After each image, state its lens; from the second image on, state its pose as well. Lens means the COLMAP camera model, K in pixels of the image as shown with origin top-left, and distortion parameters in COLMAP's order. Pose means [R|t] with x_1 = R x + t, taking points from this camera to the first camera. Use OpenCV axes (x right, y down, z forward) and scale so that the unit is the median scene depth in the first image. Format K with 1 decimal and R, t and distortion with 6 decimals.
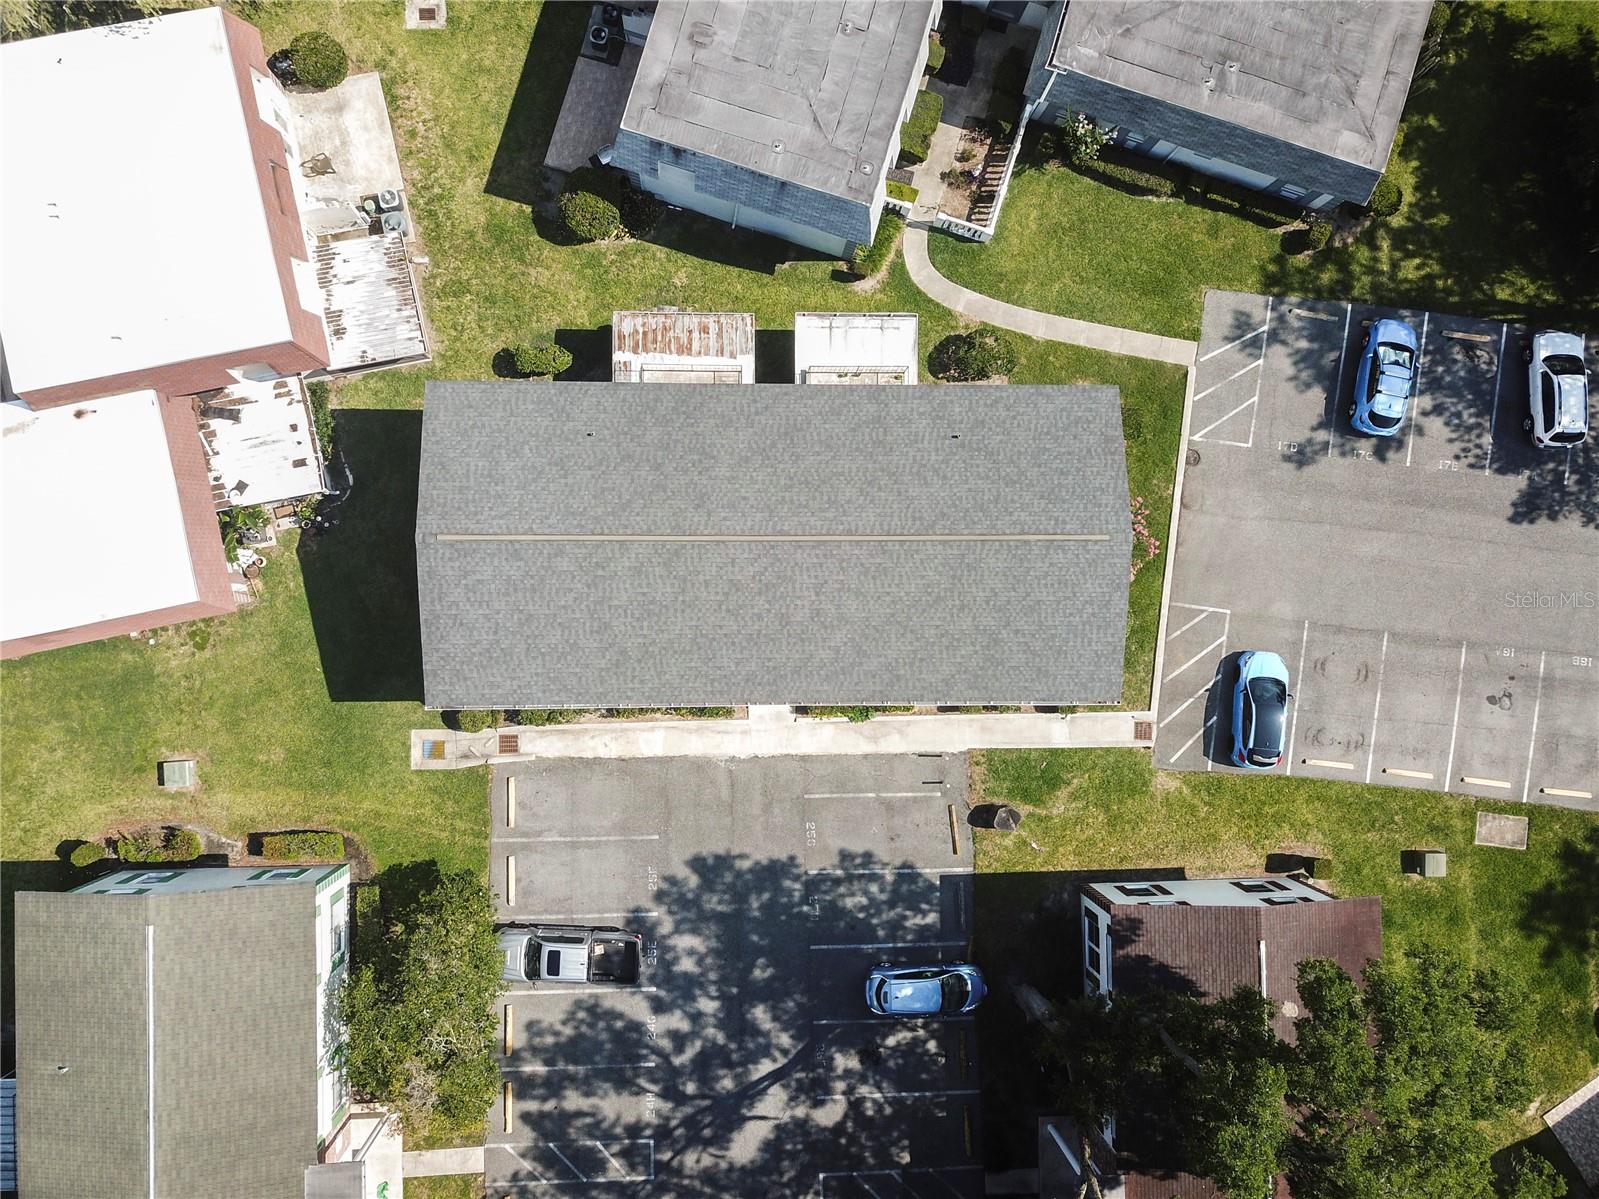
lens RADIAL K [[1209.9, 0, 799.5], [0, 1209.9, 599.5], [0, 0, 1]] dist [0.068072, -0.002387]
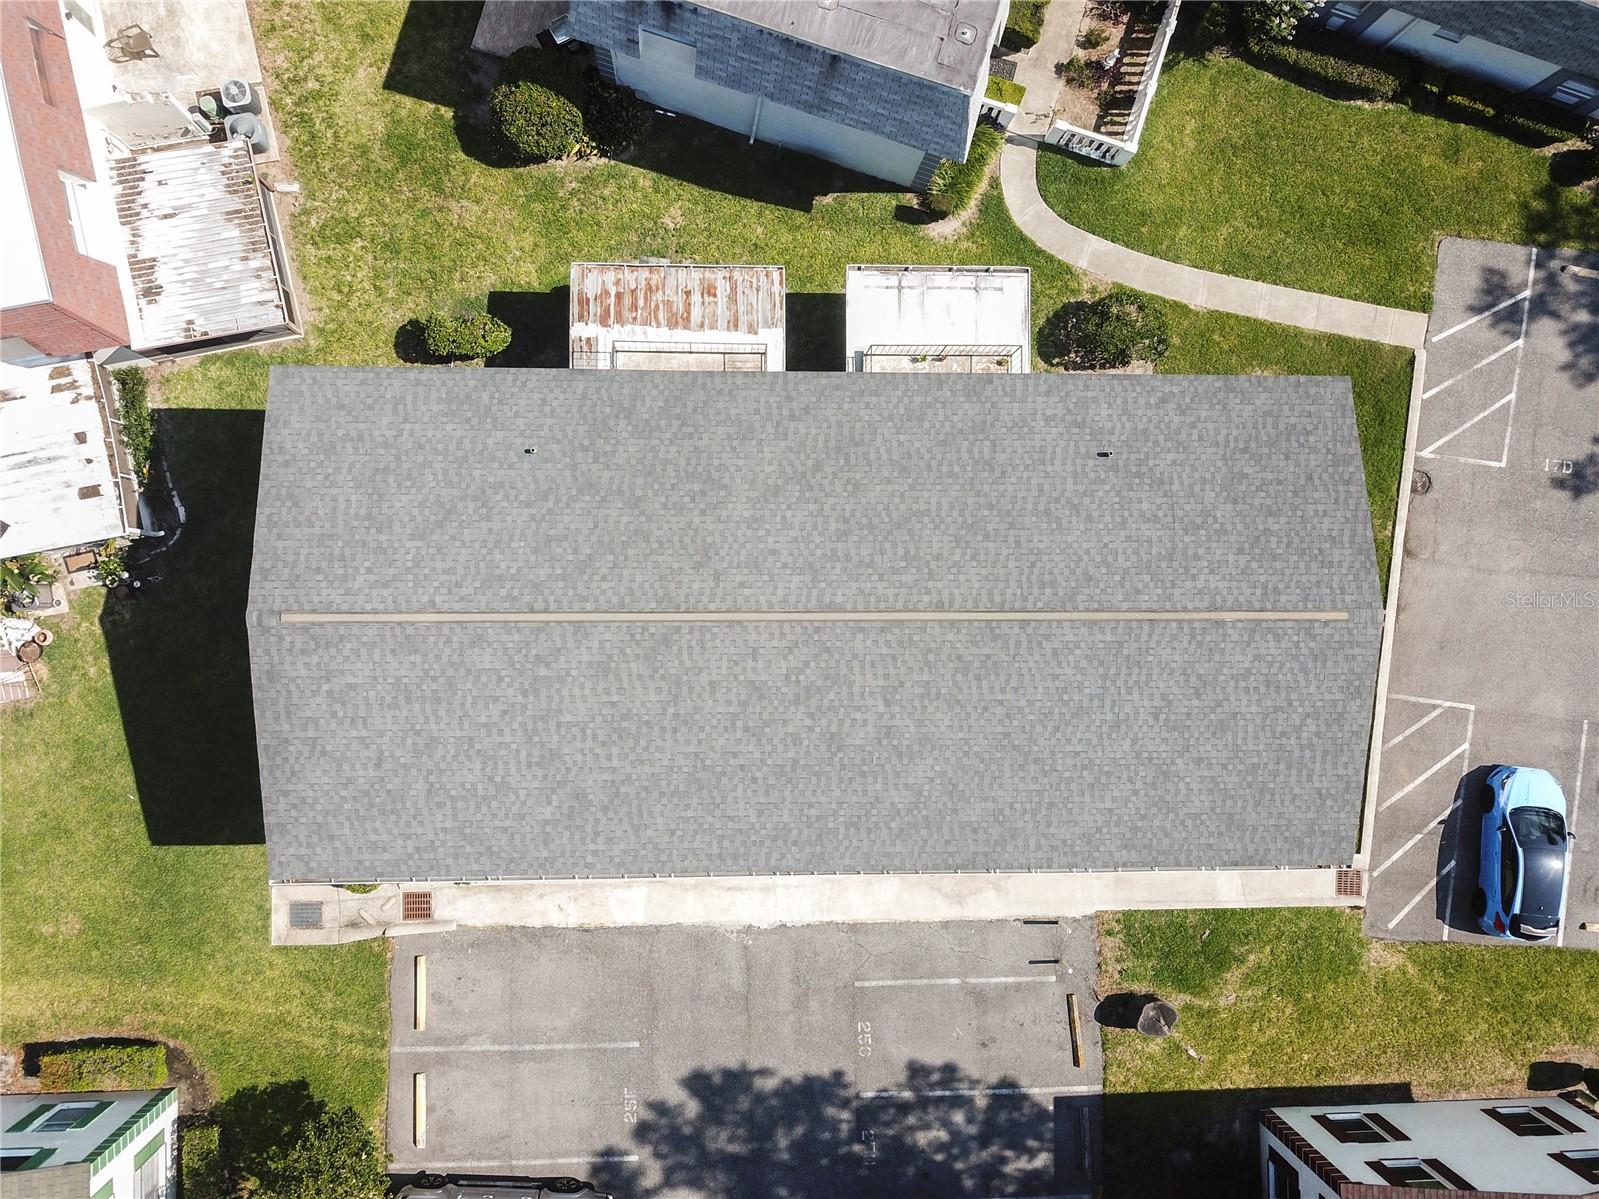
lens RADIAL K [[1207.6, 0, 799.5], [0, 1207.6, 599.5], [0, 0, 1]] dist [-0.000154, 0.075014]
pose [[0.999981, 0.001972, 0.005798, -0.031495], [-0.002008, 0.999978, 0.006298, -0.055937], [-0.005785, -0.006310, 0.999963, 0.329585]]
